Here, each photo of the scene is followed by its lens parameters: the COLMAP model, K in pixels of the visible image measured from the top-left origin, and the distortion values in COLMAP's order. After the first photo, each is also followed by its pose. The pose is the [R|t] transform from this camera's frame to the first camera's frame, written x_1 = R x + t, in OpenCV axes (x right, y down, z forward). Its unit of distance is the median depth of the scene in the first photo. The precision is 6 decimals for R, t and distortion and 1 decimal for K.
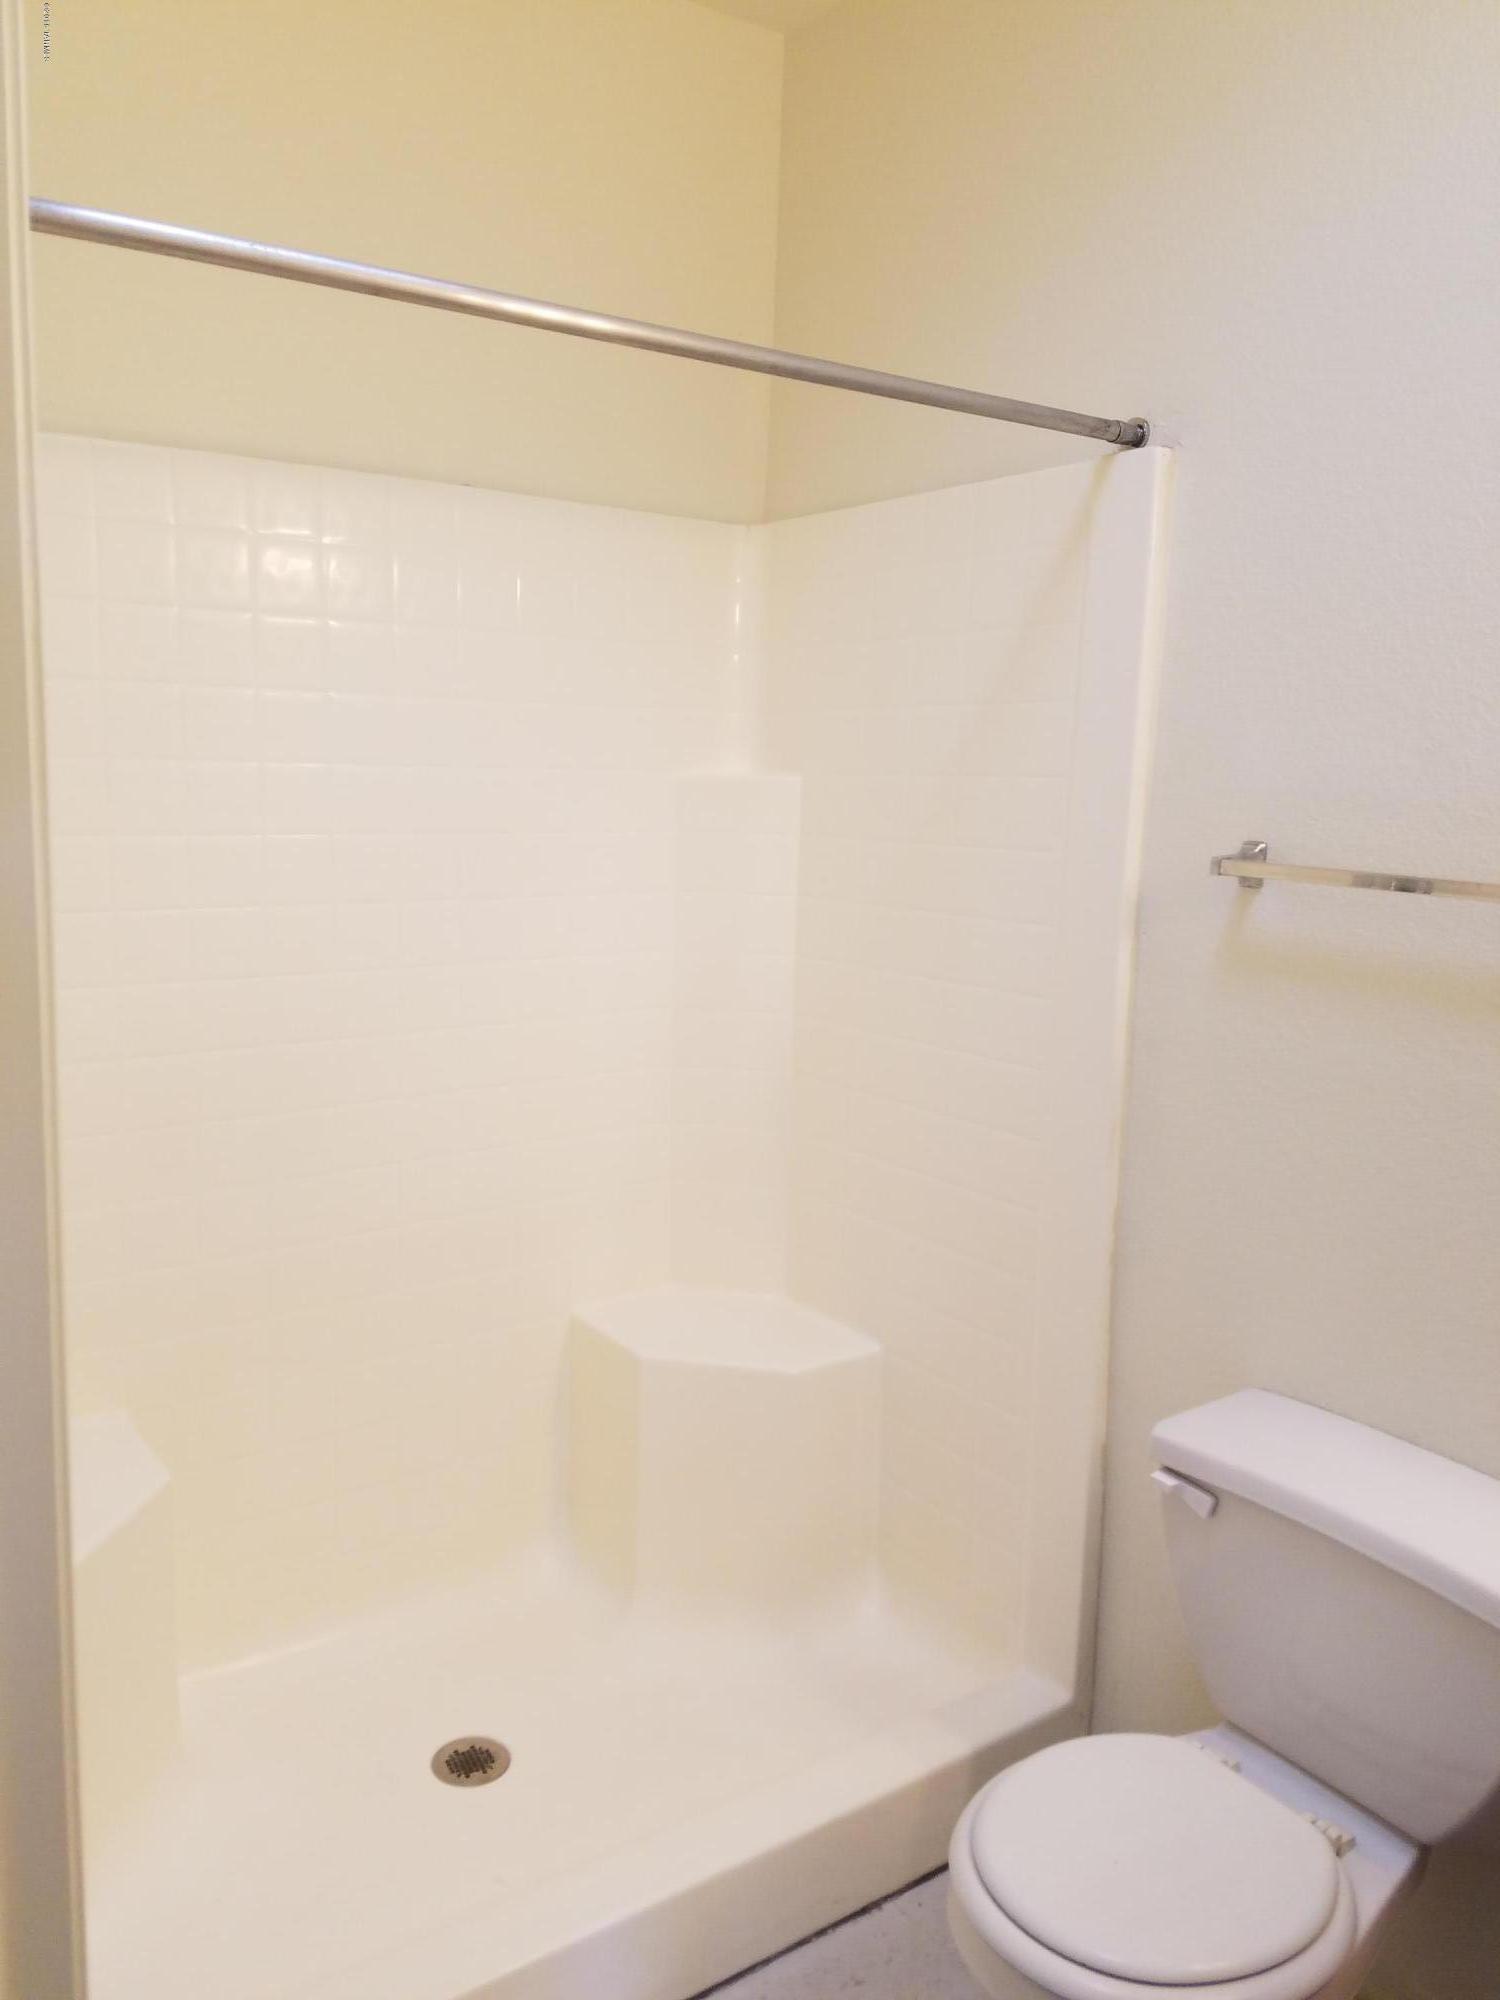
lens RADIAL K [[1587.0, 0, 743.4], [0, 1587.0, 987.7], [0, 0, 1]] dist [0.068566, -0.087122]
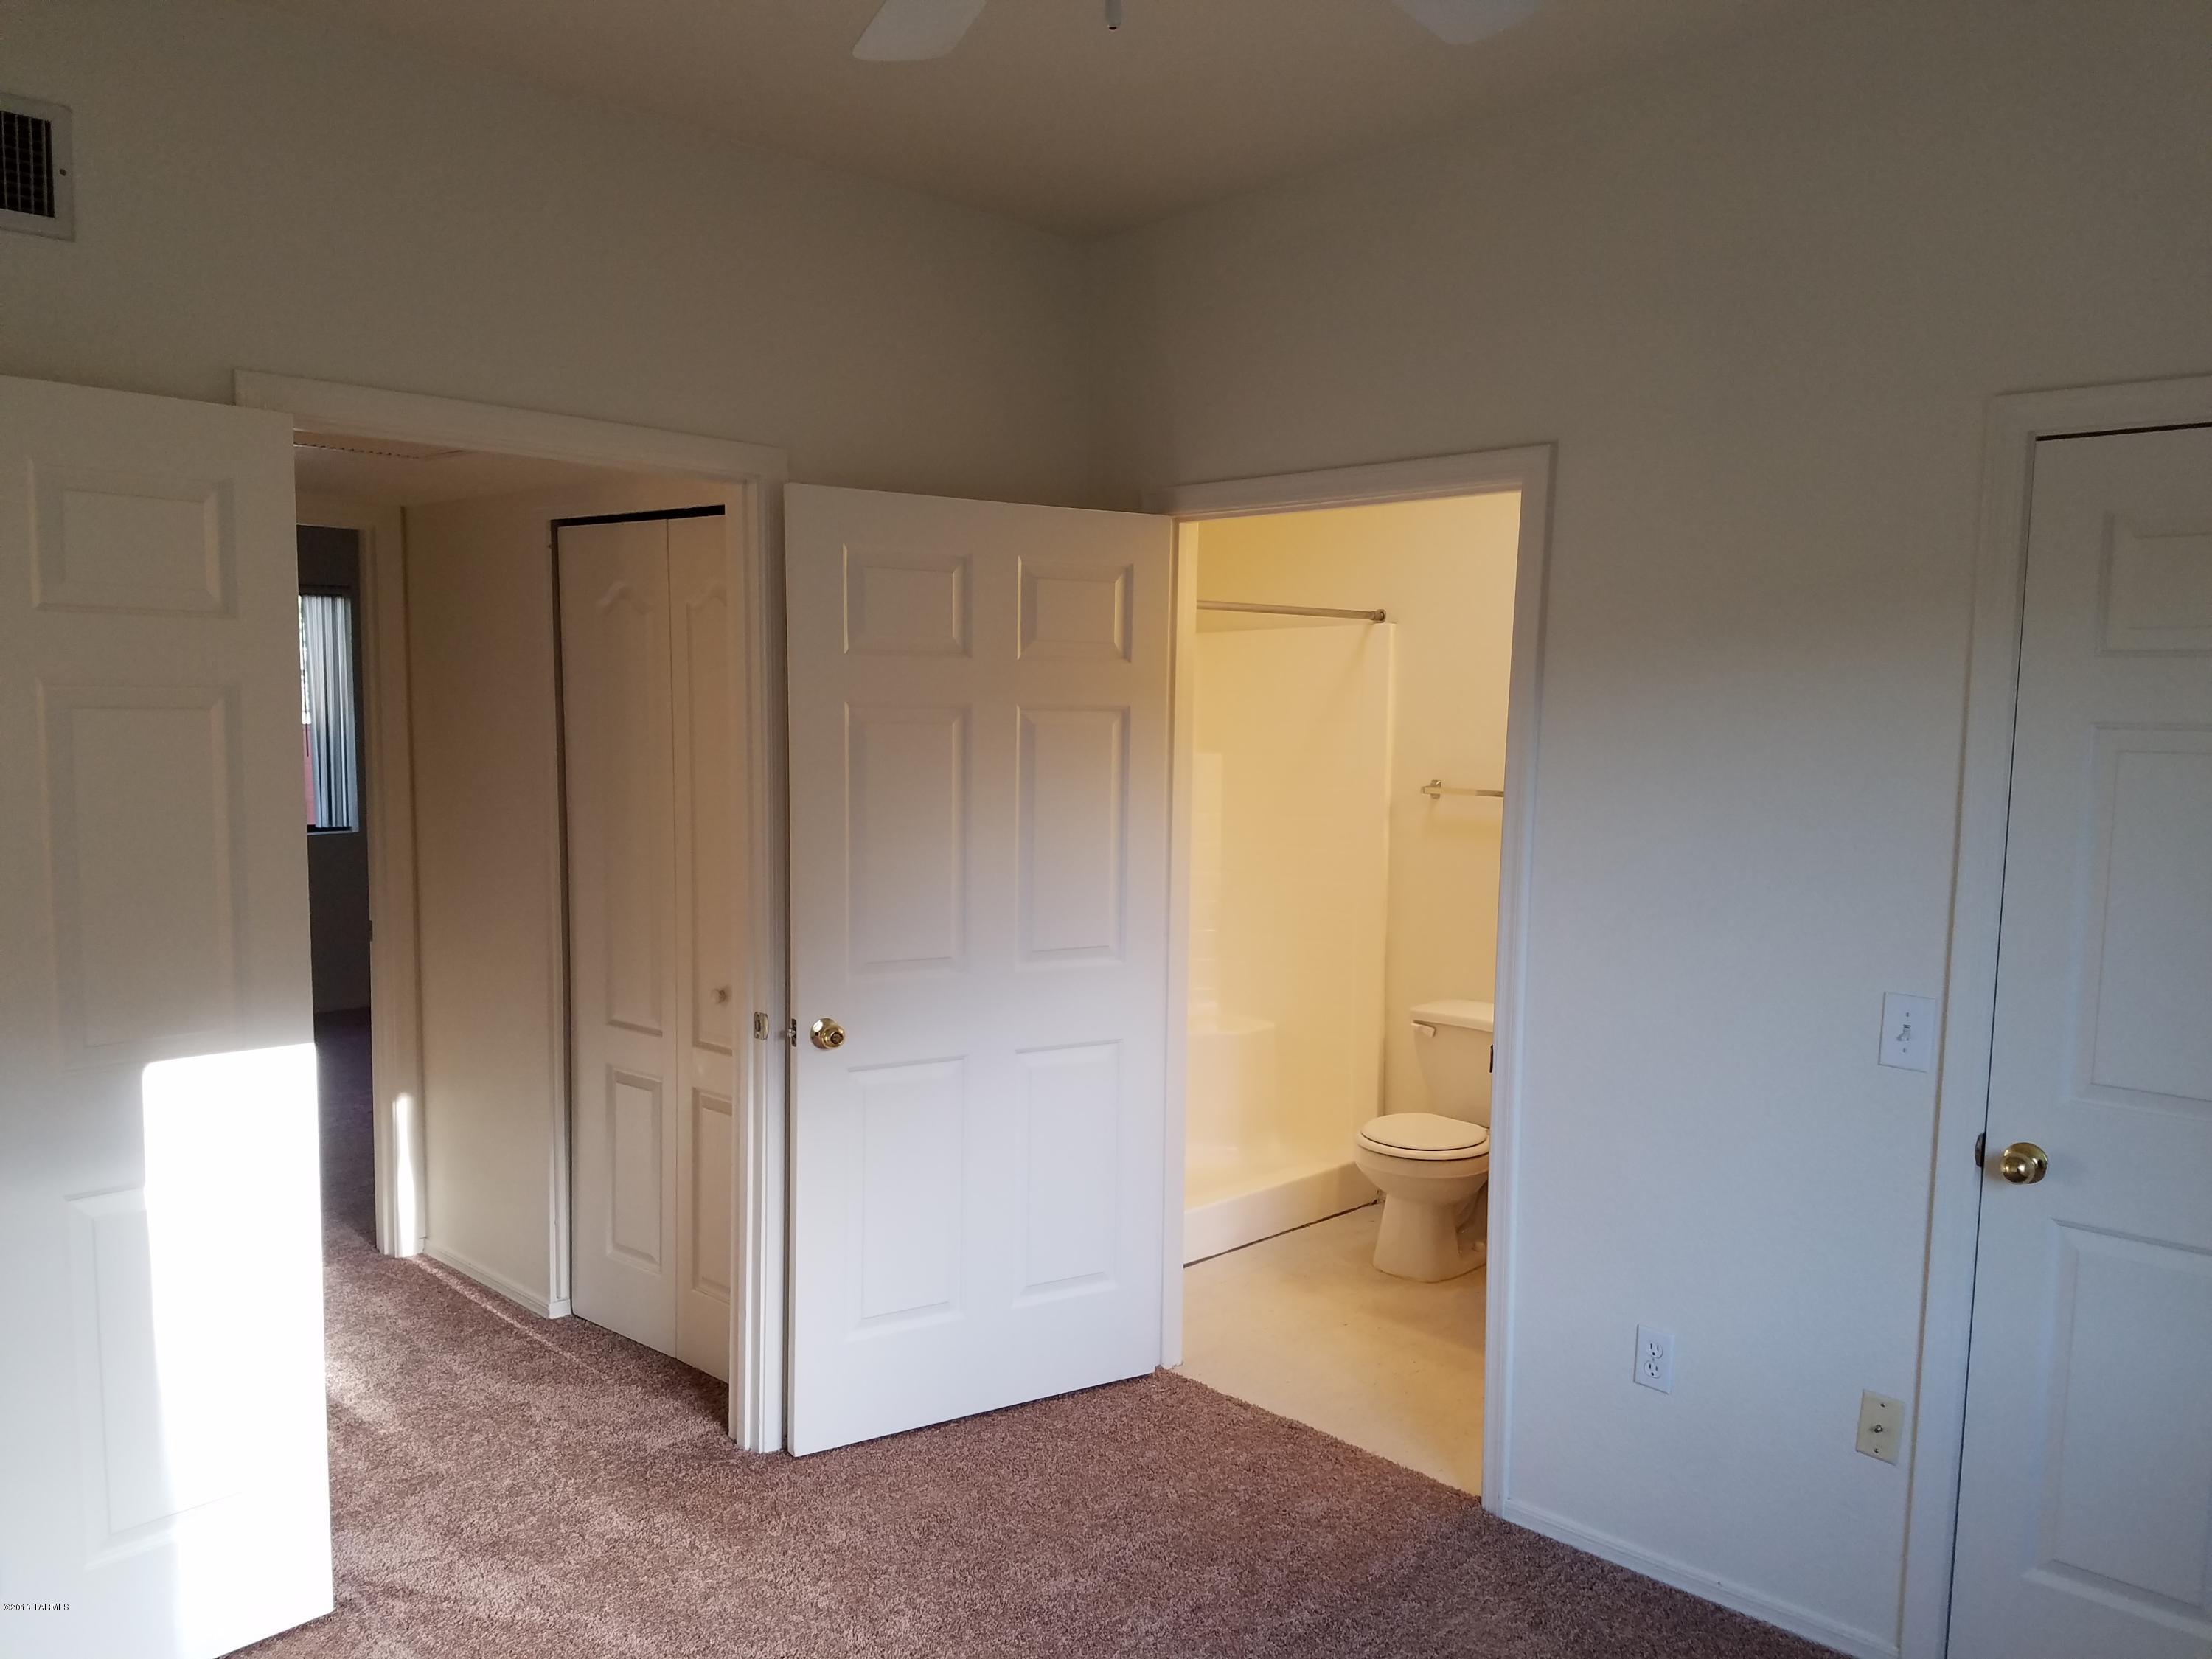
lens RADIAL K [[1755.3, 0, 1115.3], [0, 1755.3, 839.8], [0, 0, 1]] dist [0.068566, -0.087122]
pose [[0.992238, -0.032117, 0.120134, -0.492338], [0.040710, 0.996732, -0.069774, 0.168903], [-0.117501, 0.074123, 0.990303, -1.595859]]
